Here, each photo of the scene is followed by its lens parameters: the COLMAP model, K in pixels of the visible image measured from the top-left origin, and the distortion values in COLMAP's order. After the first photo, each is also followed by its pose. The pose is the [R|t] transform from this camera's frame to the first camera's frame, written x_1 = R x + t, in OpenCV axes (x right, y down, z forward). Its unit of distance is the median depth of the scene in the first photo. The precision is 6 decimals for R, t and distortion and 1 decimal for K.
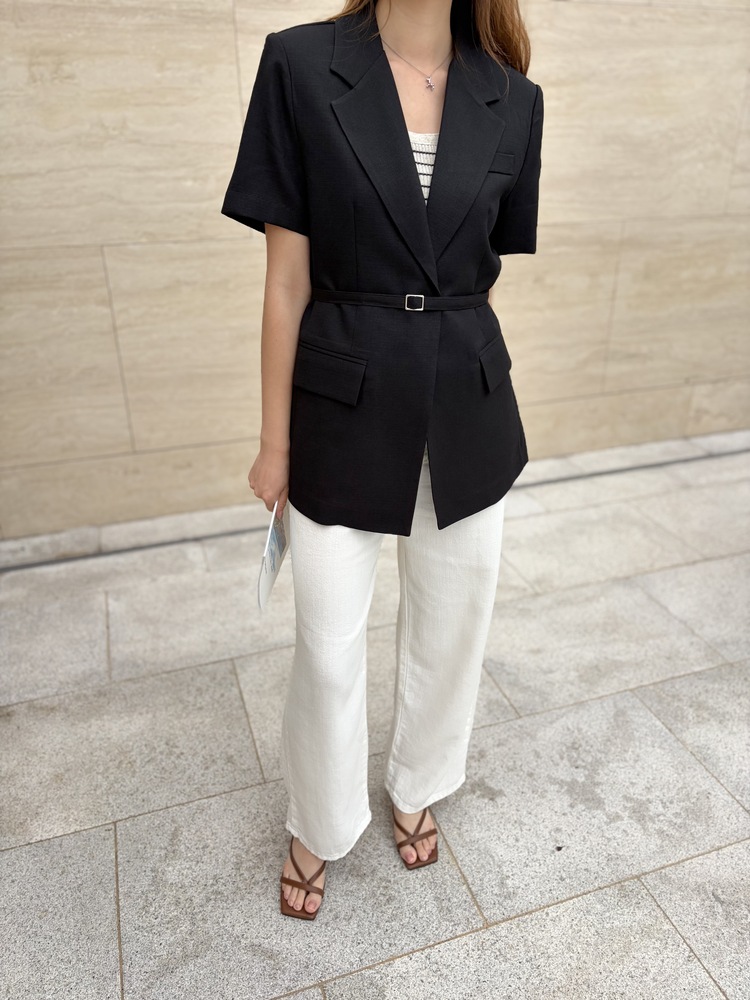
lens RADIAL K [[757.2, 0, 379.5], [0, 757.2, 499.1], [0, 0, 1]] dist [0.033687, -0.045551]
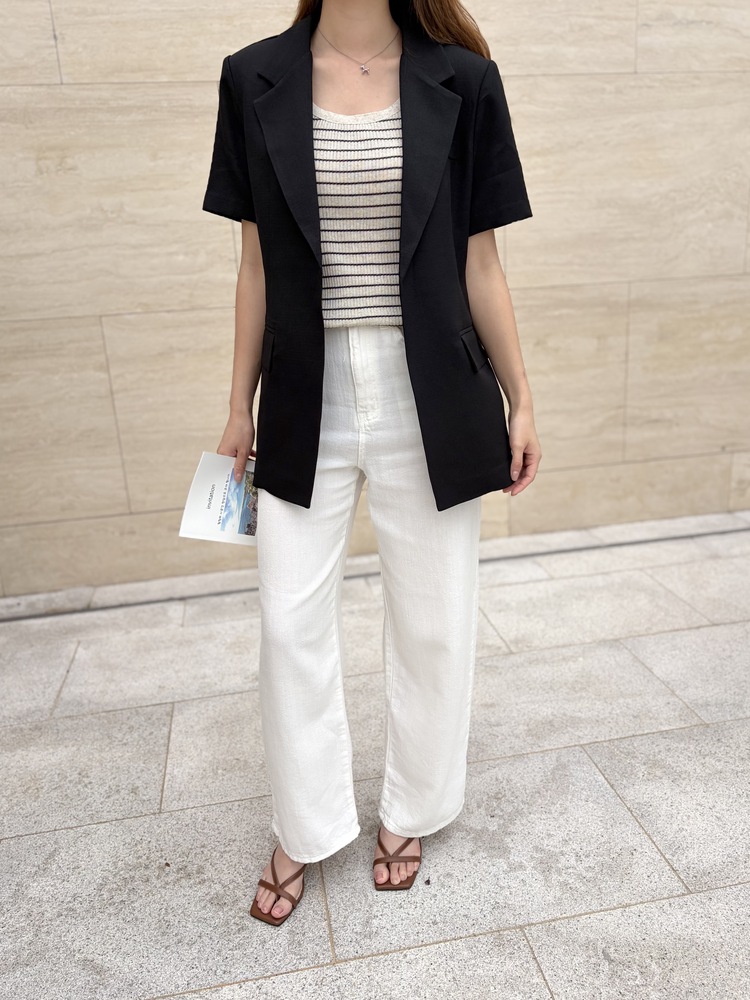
lens RADIAL K [[795.2, 0, 381.4], [0, 795.2, 503.3], [0, 0, 1]] dist [0.013974, -0.000383]
pose [[0.988020, -0.006359, -0.154193, 0.213267], [-0.018260, 0.987315, -0.157723, 0.106046], [0.153240, 0.158649, 0.975371, -0.000203]]
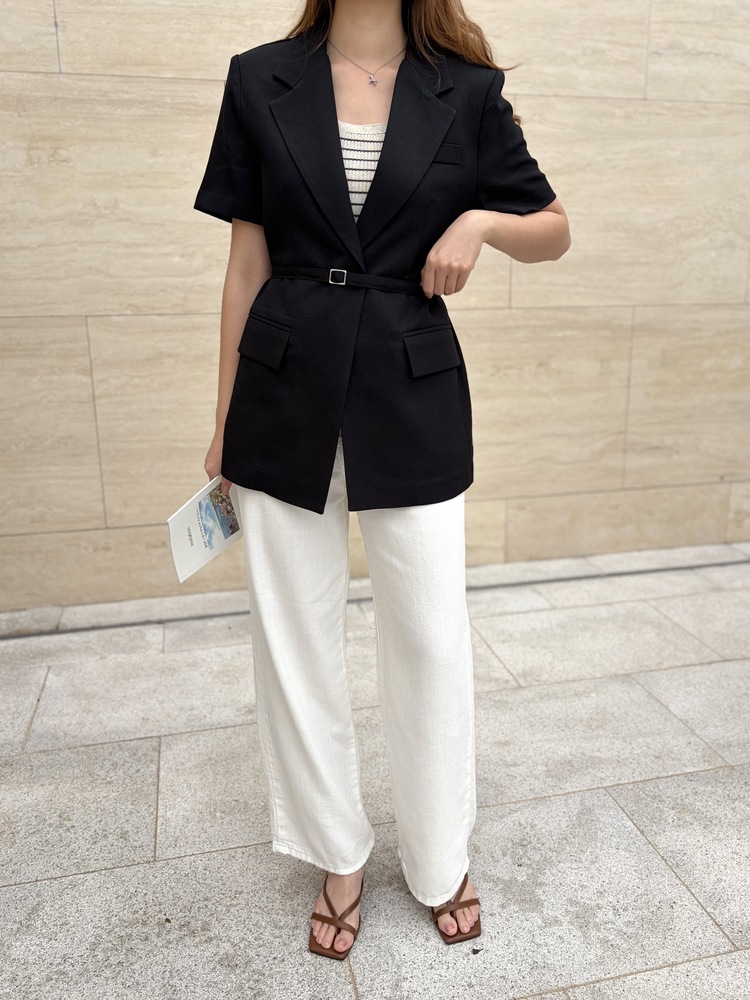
lens RADIAL K [[829.4, 0, 391.5], [0, 829.4, 482.8], [0, 0, 1]] dist [0.012950, -0.002956]
pose [[0.996103, 0.017253, -0.086491, 0.146394], [-0.034950, 0.977611, -0.207499, 0.103821], [0.080974, 0.209714, 0.974404, 0.003047]]
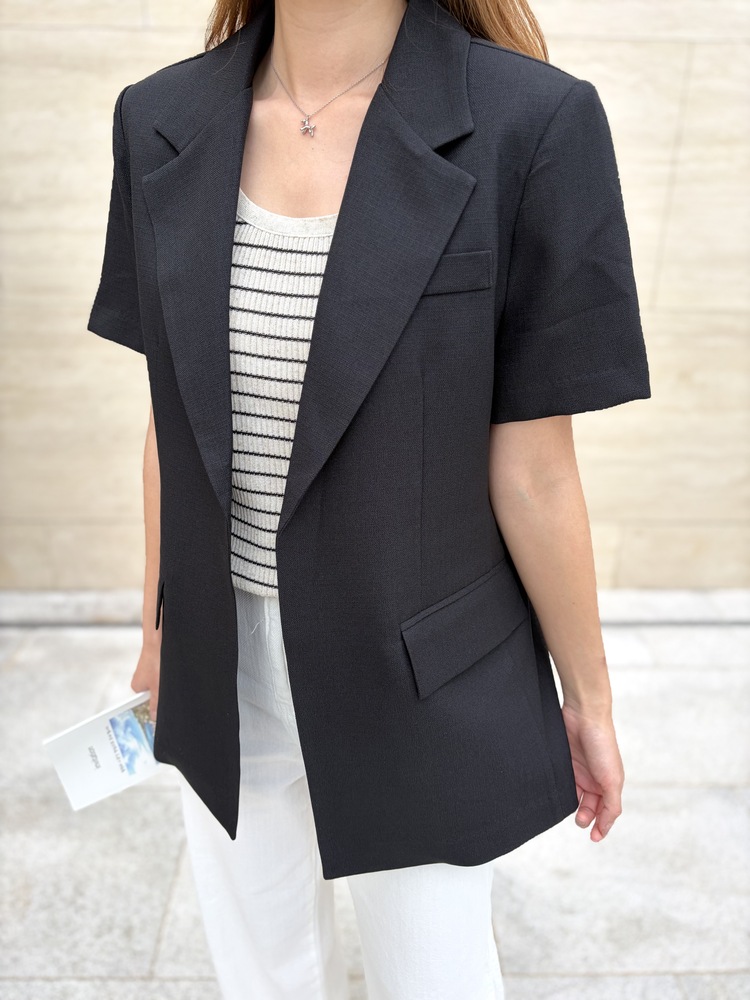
lens RADIAL K [[761.7, 0, 375.0], [0, 761.7, 500.0], [0, 0, 1]] dist [0.034841, -0.043392]
pose [[0.953373, 0.133651, -0.270588, 0.173001], [-0.149287, 0.988065, -0.037956, -0.101126], [0.262286, 0.076582, 0.961947, 0.181462]]
